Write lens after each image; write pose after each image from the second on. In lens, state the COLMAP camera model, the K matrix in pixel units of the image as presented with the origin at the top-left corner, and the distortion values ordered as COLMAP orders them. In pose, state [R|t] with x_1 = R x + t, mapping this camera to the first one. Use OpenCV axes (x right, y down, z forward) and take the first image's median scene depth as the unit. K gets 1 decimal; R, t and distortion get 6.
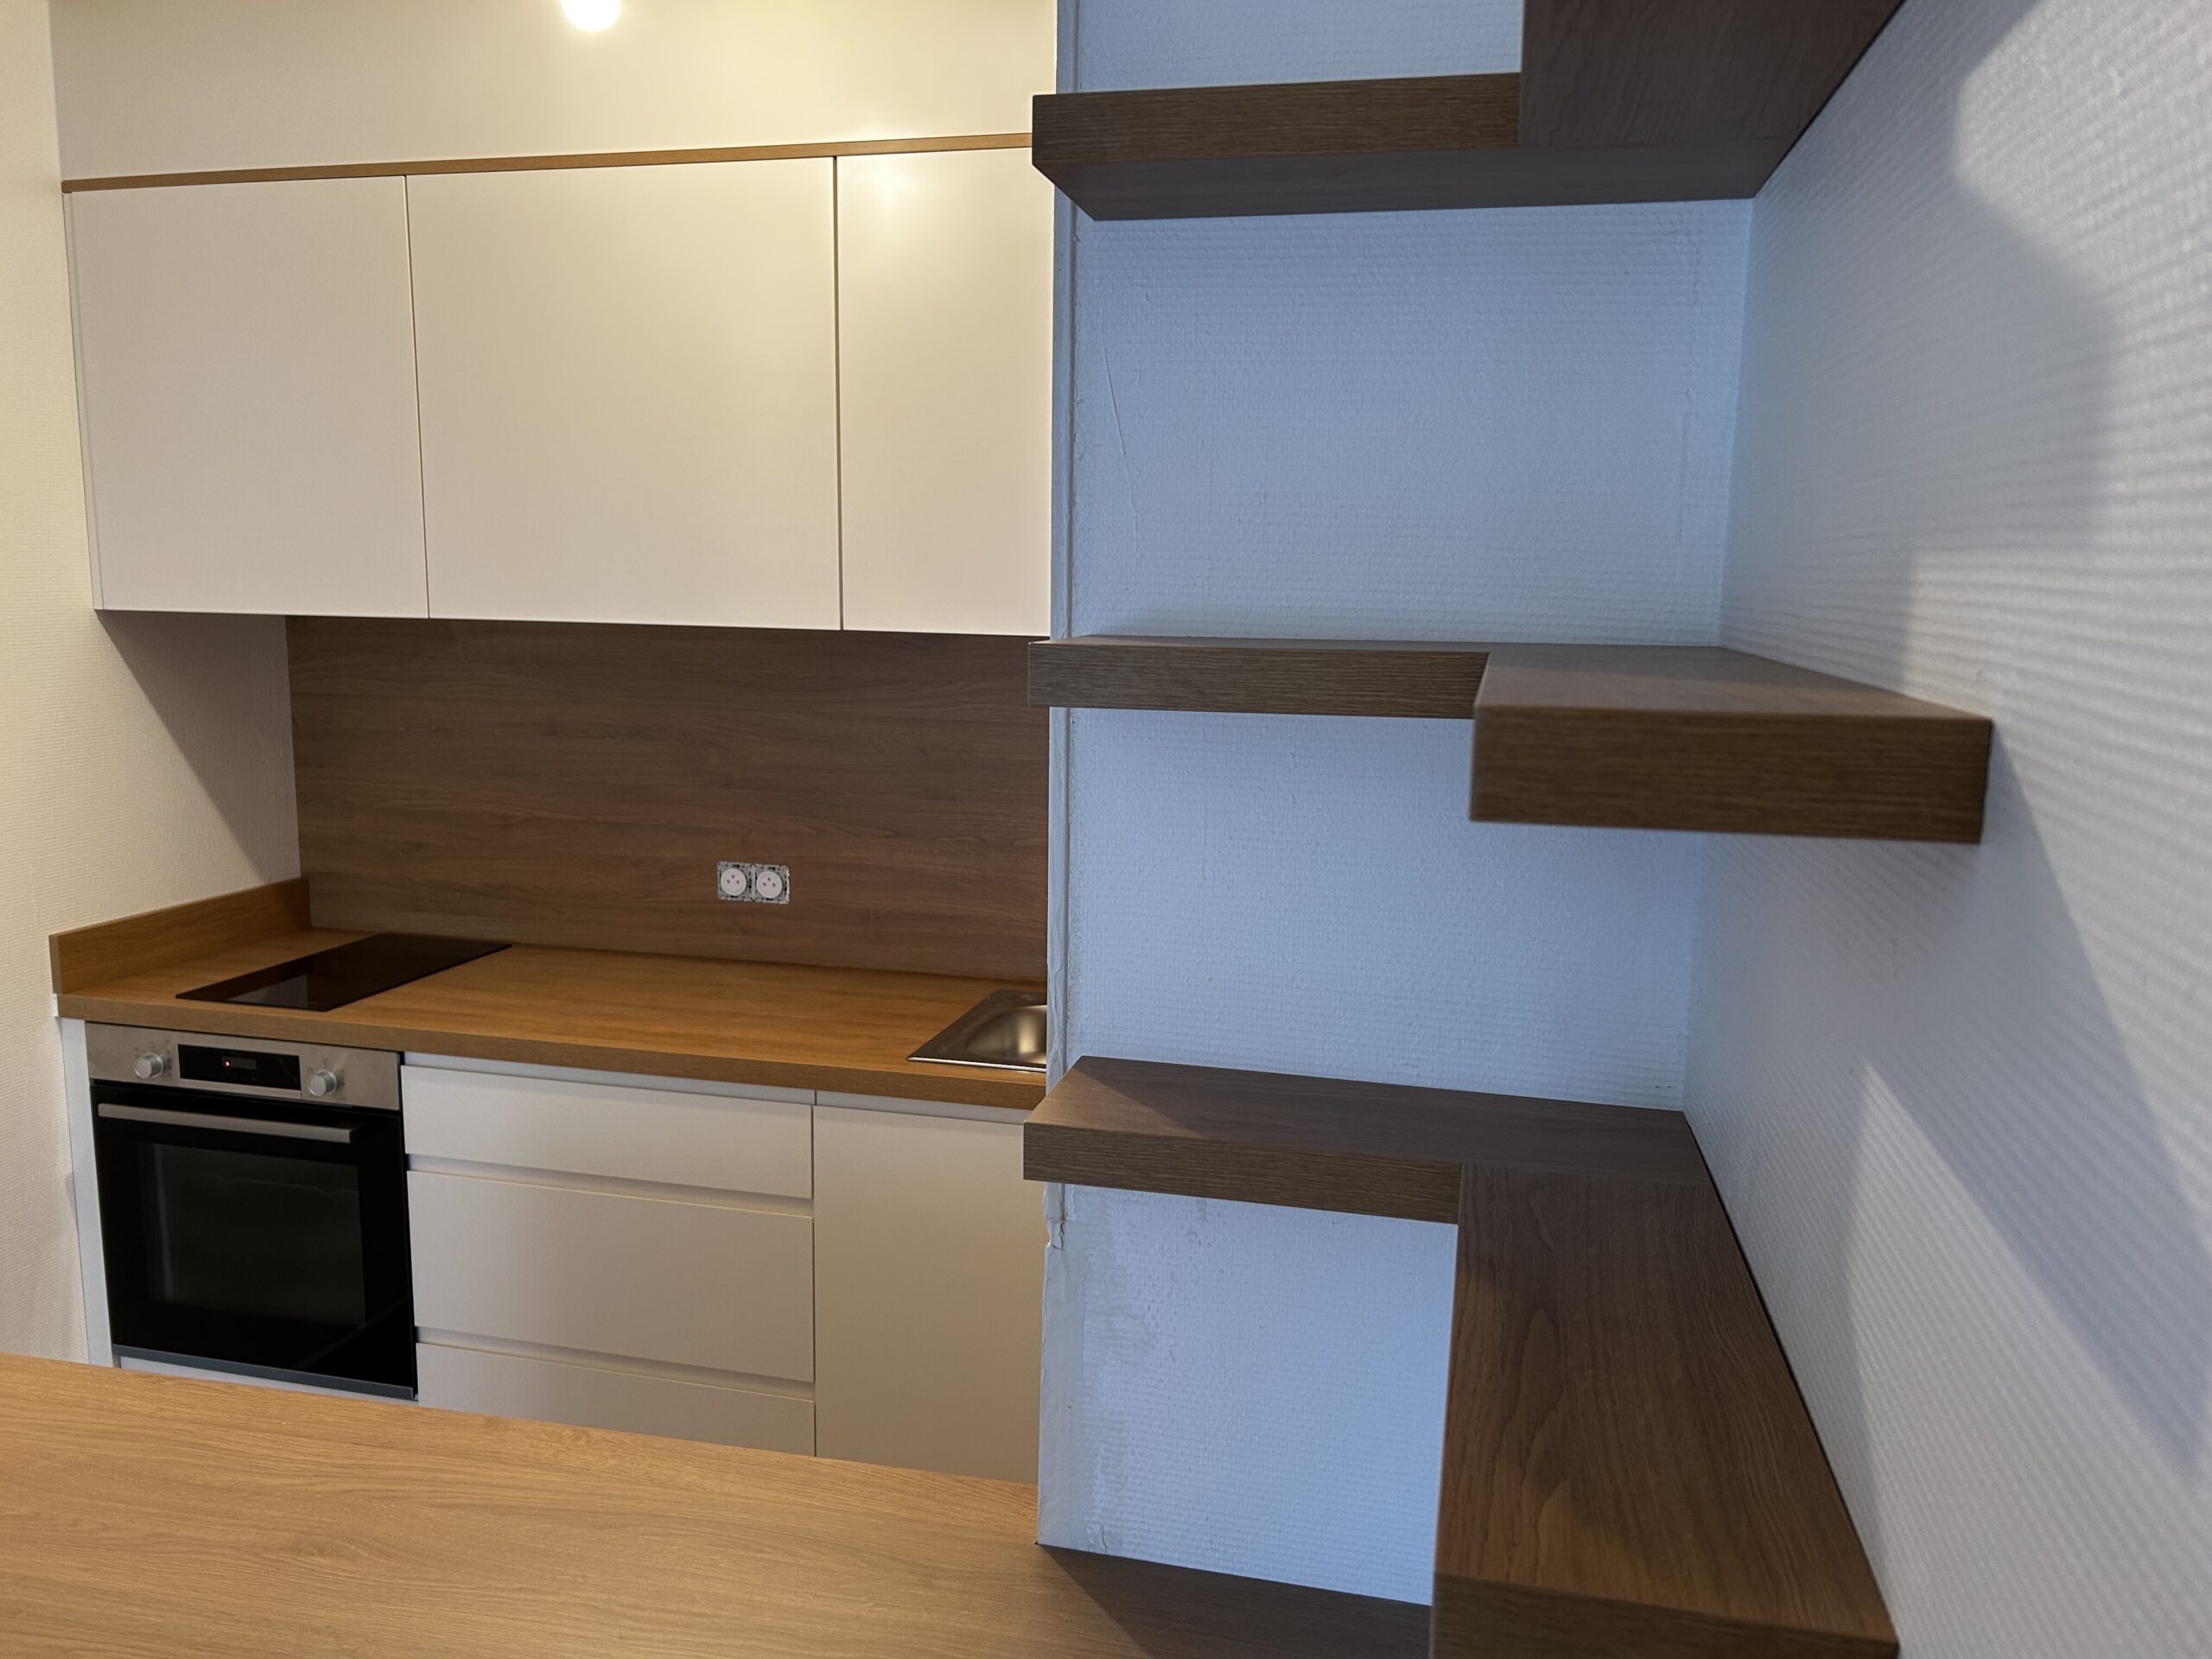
lens RADIAL K [[1663.3, 0, 1120.9], [0, 1663.3, 844.6], [0, 0, 1]] dist [0.055550, -0.066950]
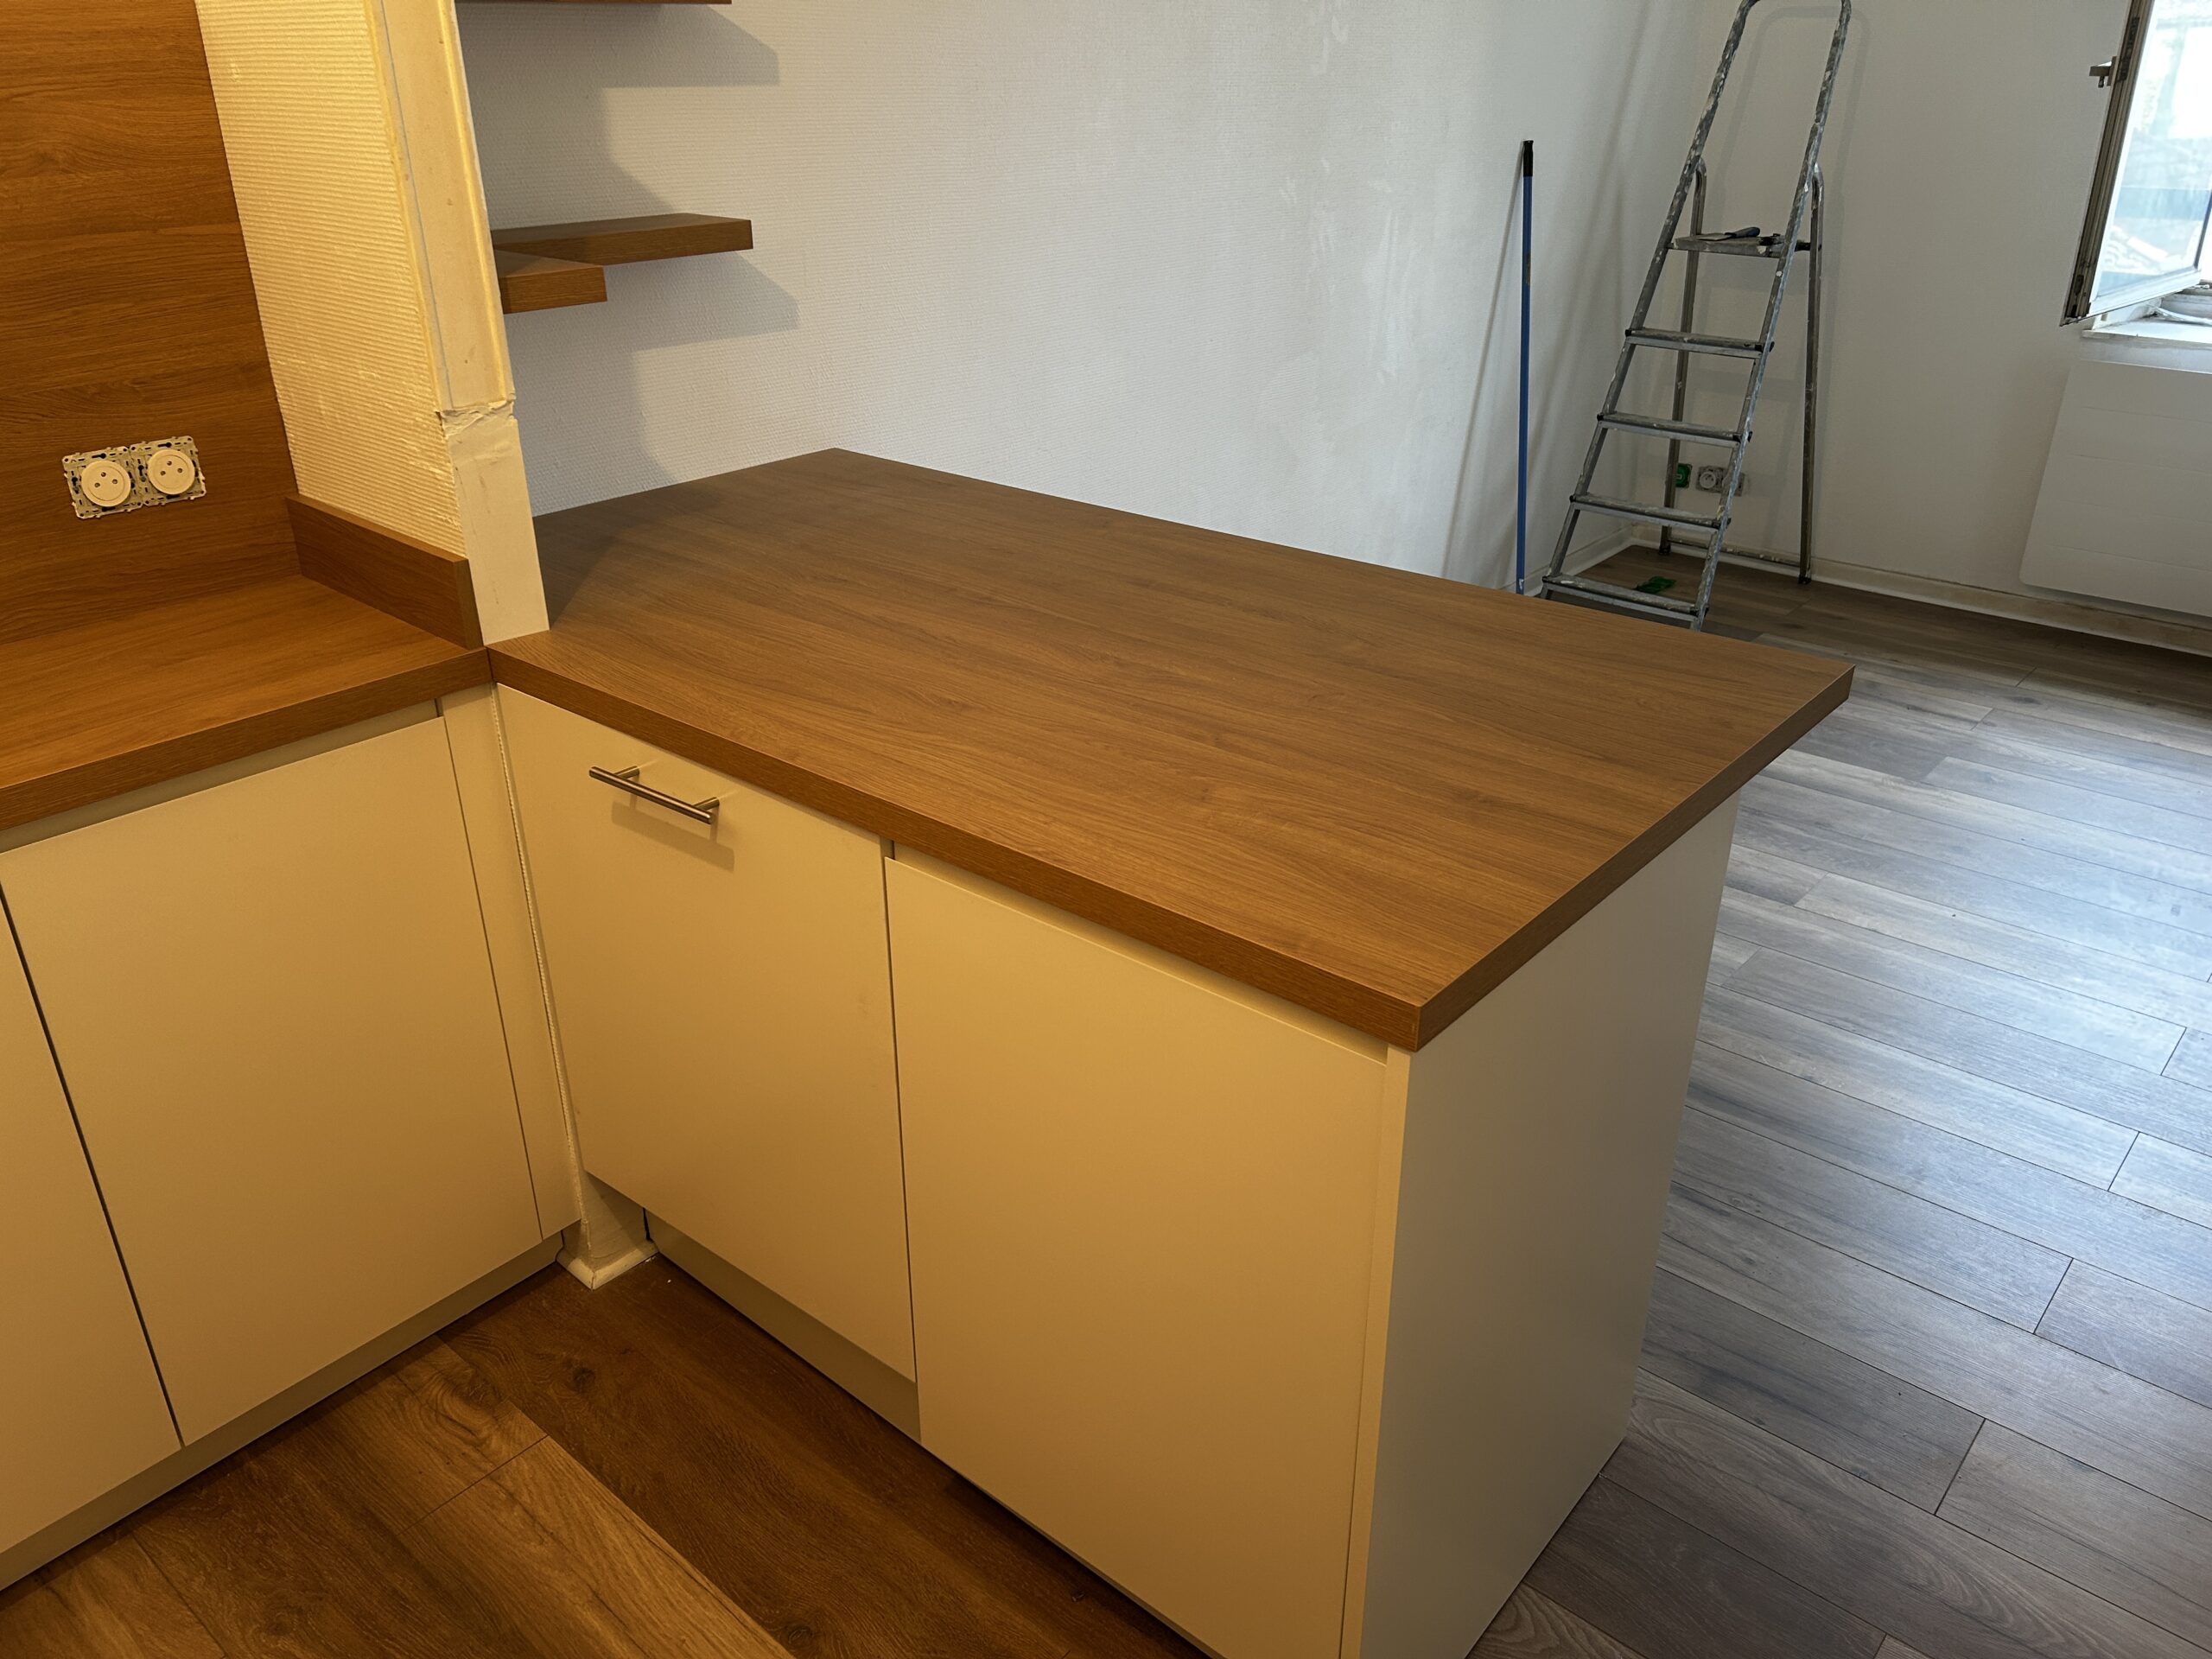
lens RADIAL K [[1663.3, 0, 1110.8], [0, 1663.3, 844.9], [0, 0, 1]] dist [0.055550, -0.066950]
pose [[-0.883204, -0.220613, 0.413860, -0.513114], [0.060600, 0.821371, 0.567166, -0.111240], [-0.465057, 0.526004, -0.712069, 0.854015]]
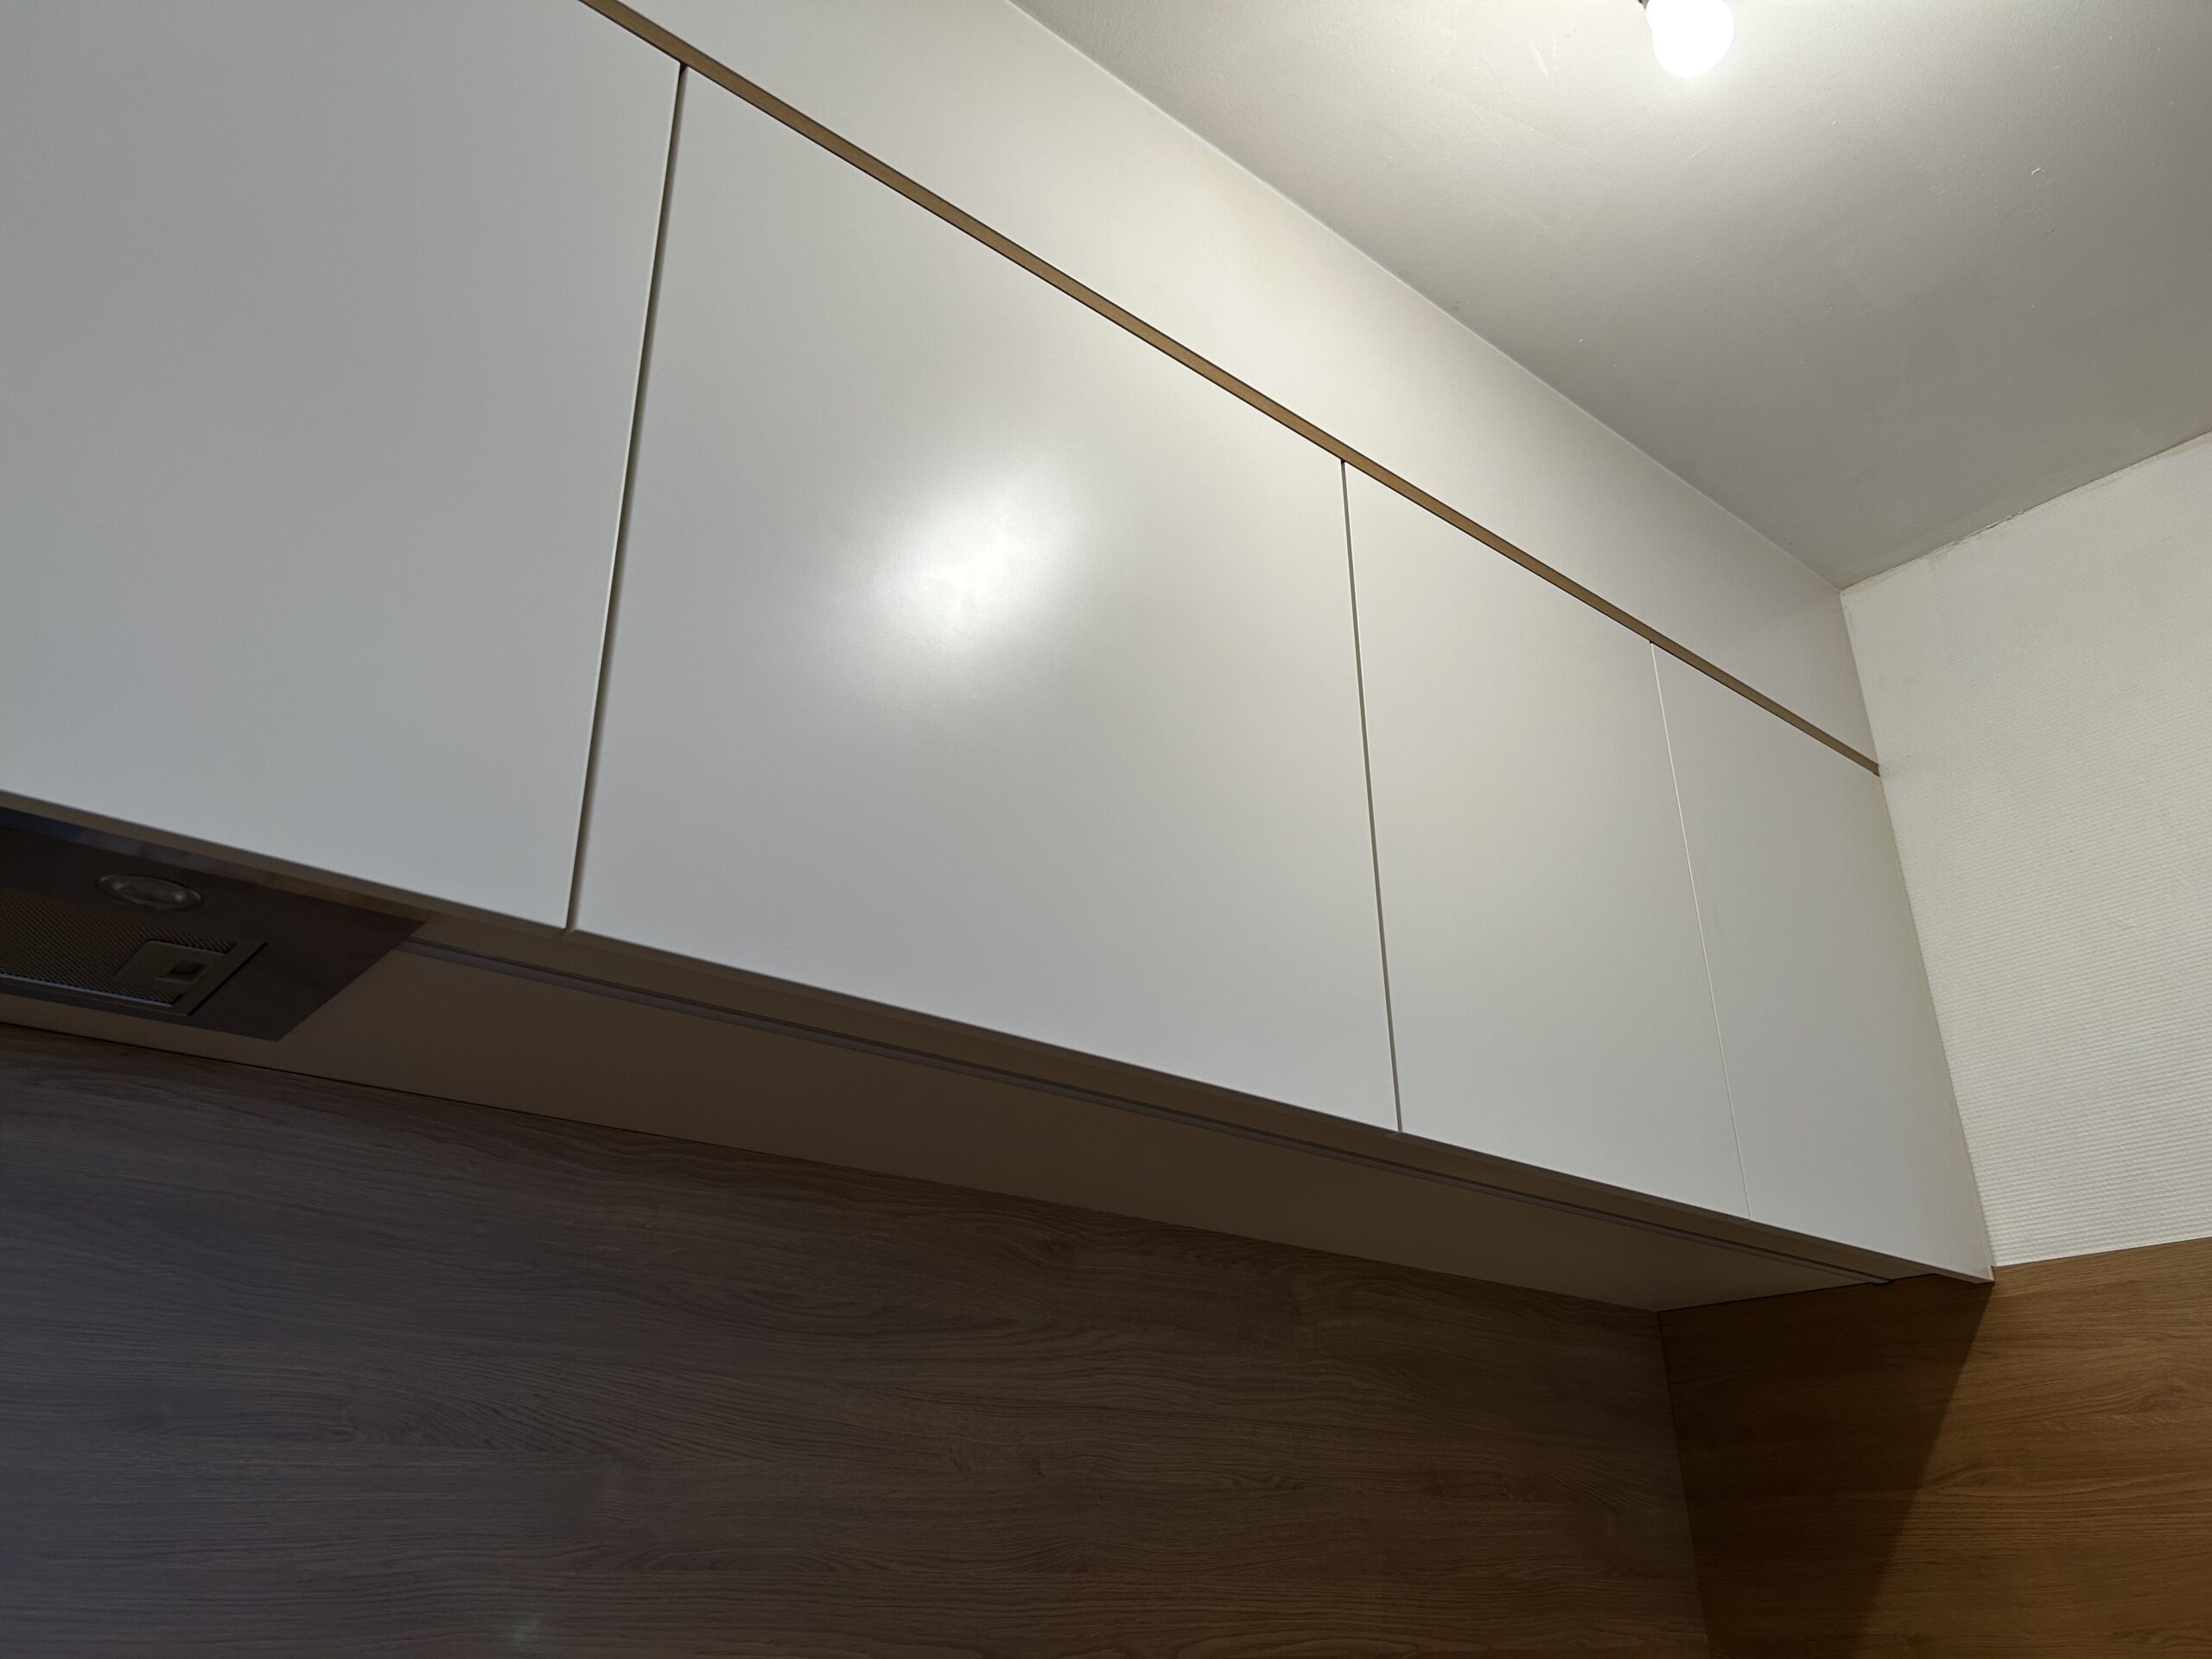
lens RADIAL K [[1663.3, 0, 1098.0], [0, 1663.3, 844.6], [0, 0, 1]] dist [0.055550, -0.066950]
pose [[0.576016, 0.318922, 0.752658, -0.572315], [0.151540, 0.863130, -0.481707, 0.030158], [-0.803269, 0.391529, 0.448847, 0.697175]]
